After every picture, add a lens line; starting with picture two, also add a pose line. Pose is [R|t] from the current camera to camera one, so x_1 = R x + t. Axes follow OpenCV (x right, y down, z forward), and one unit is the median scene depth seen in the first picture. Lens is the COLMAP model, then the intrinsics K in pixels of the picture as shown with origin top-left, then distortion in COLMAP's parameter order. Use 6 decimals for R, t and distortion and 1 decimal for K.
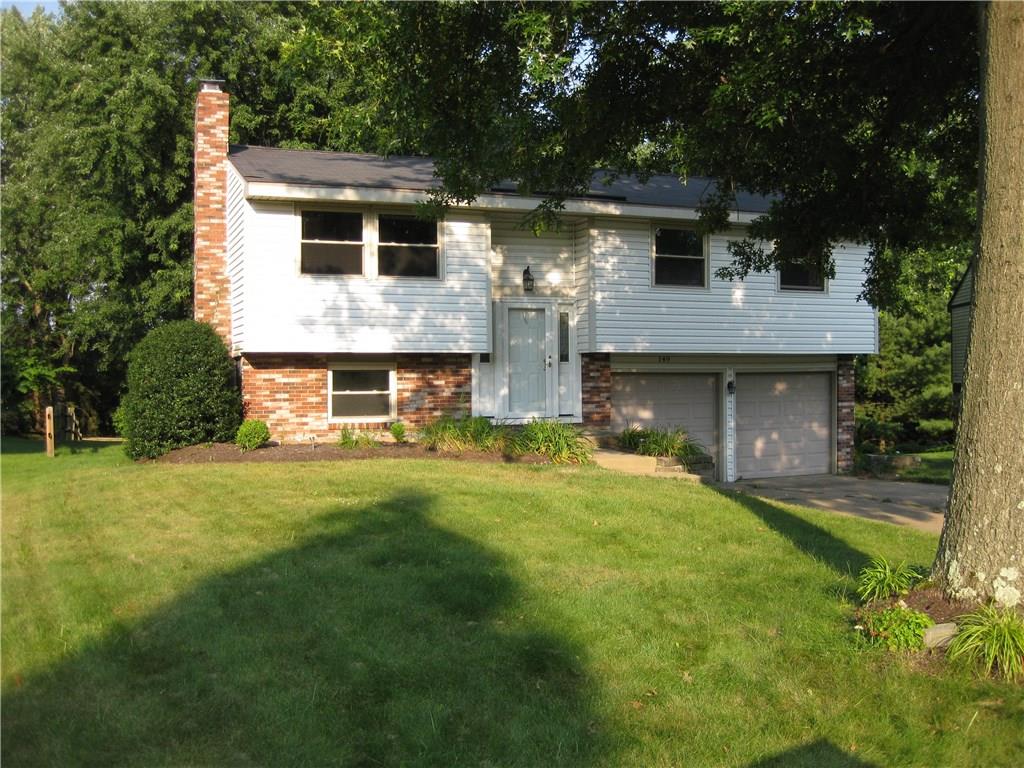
lens RADIAL K [[1056.0, 0, 512.0], [0, 1056.0, 384.0], [0, 0, 1]] dist [-0.179064, 0.147599]
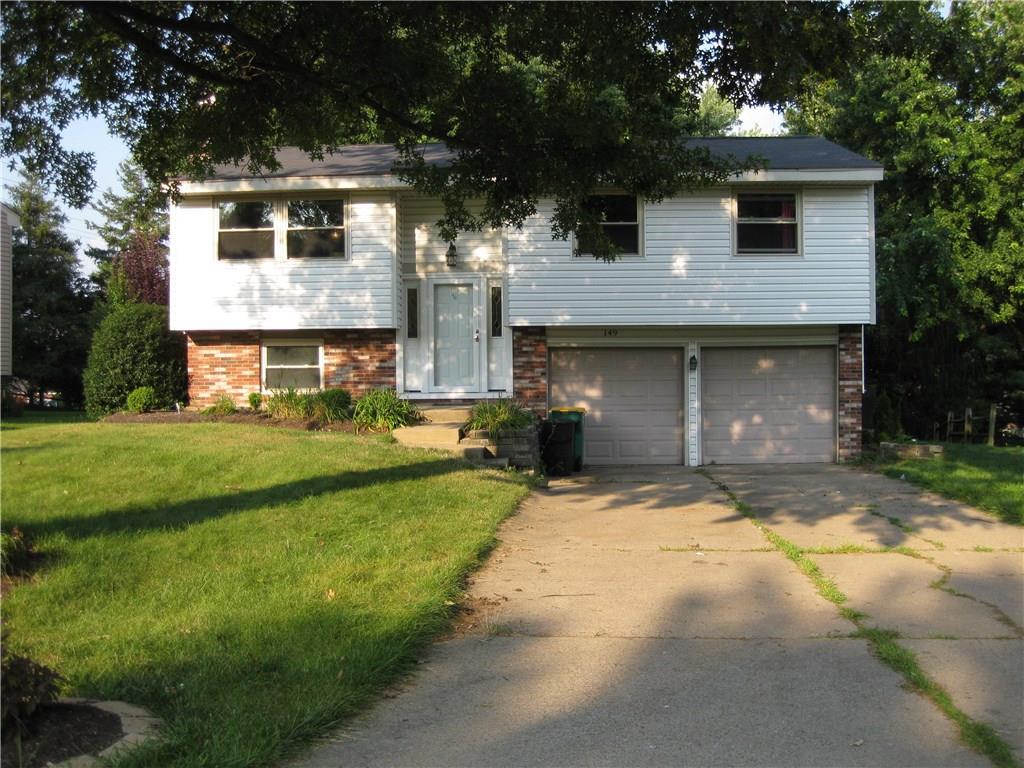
lens RADIAL K [[1056.0, 0, 512.0], [0, 1056.0, 384.0], [0, 0, 1]] dist [-0.179064, 0.147599]
pose [[0.908510, 0.009011, -0.417766, 0.503131], [-0.002015, 0.999850, 0.017186, 0.006823], [0.417859, -0.014772, 0.908392, 0.111386]]
